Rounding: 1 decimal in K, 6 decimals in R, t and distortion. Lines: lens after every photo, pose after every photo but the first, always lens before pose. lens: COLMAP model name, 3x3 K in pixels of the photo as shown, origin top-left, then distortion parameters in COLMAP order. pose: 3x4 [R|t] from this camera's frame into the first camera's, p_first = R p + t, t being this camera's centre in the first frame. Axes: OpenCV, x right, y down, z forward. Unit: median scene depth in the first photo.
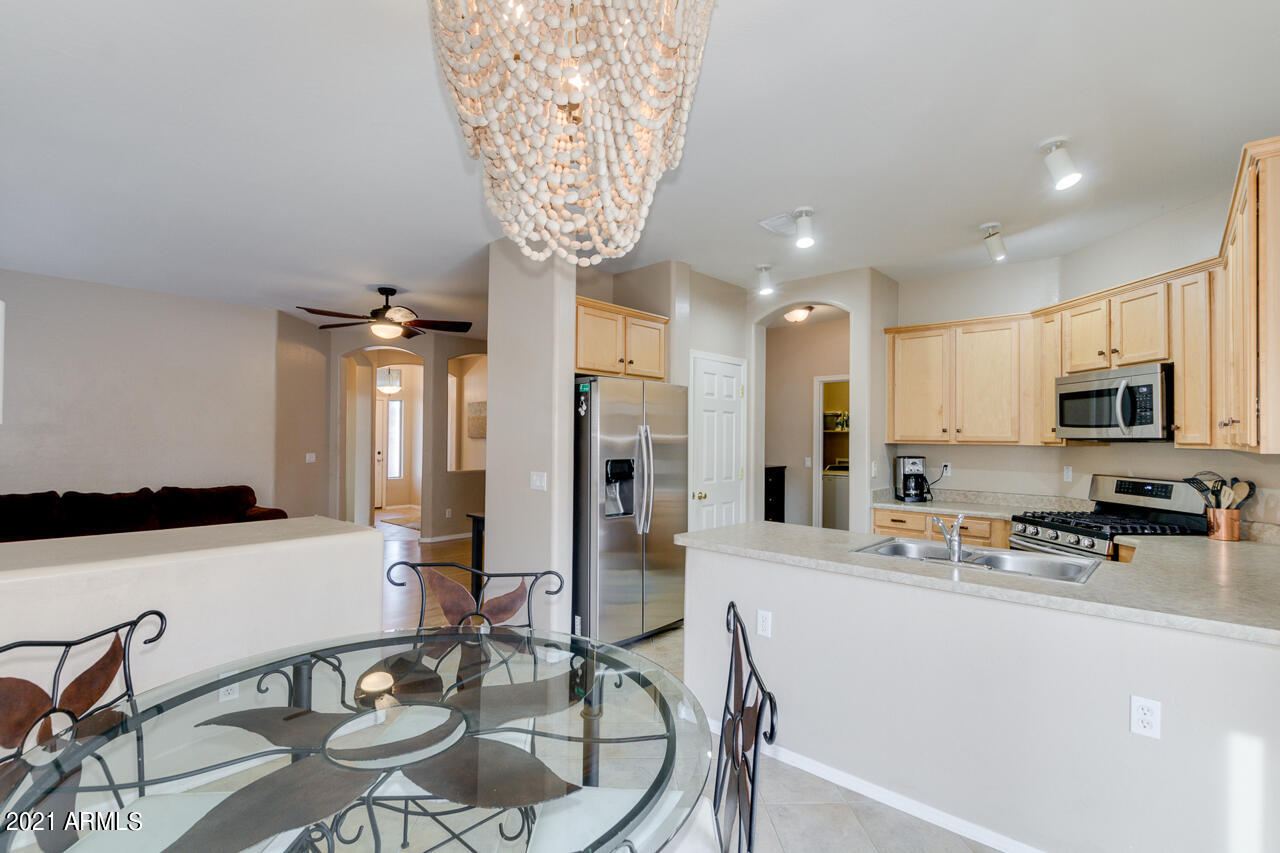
lens RADIAL K [[596.6, 0, 630.3], [0, 596.6, 428.9], [0, 0, 1]] dist [0.003318, -0.002478]
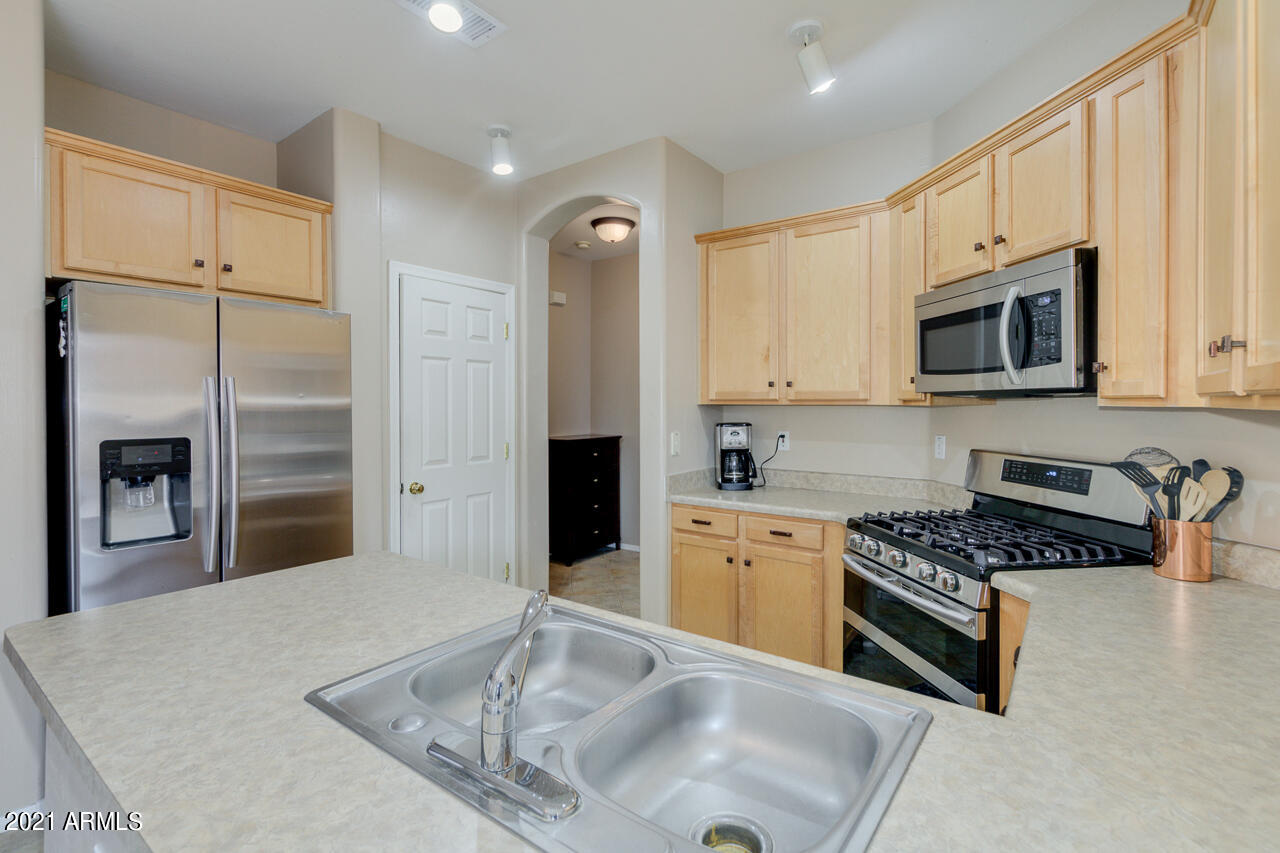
lens RADIAL K [[596.6, 0, 632.3], [0, 596.6, 406.6], [0, 0, 1]] dist [0.003318, -0.002478]
pose [[0.994830, -0.010831, 0.100975, 0.371332], [0.008667, 0.999724, 0.021846, 0.014403], [-0.101183, -0.020858, 0.994649, 0.427975]]
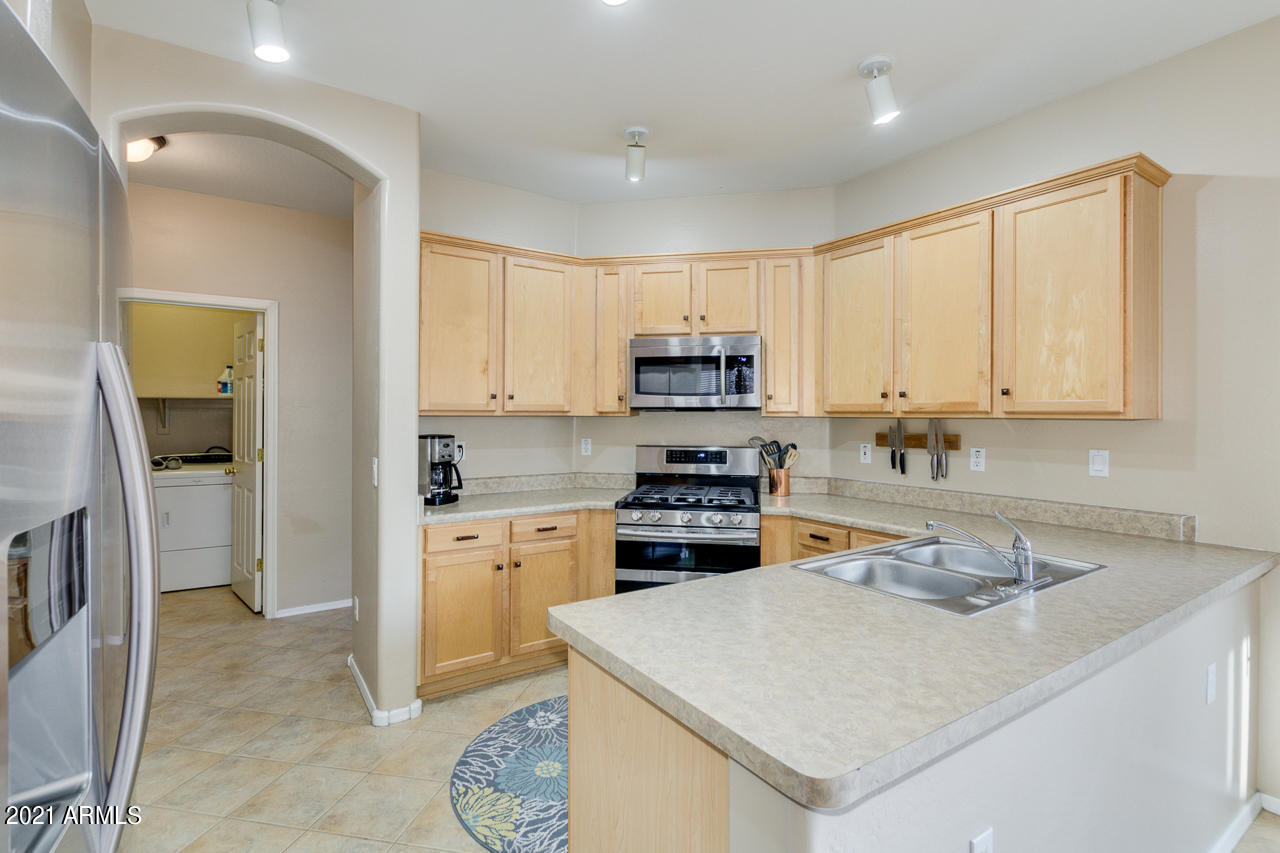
lens RADIAL K [[596.6, 0, 662.3], [0, 596.6, 409.8], [0, 0, 1]] dist [0.003318, -0.002478]
pose [[0.213067, -0.001638, 0.977036, -0.147844], [-0.016487, 0.999850, 0.005271, 0.014277], [-0.976898, -0.017232, 0.213009, 0.799345]]
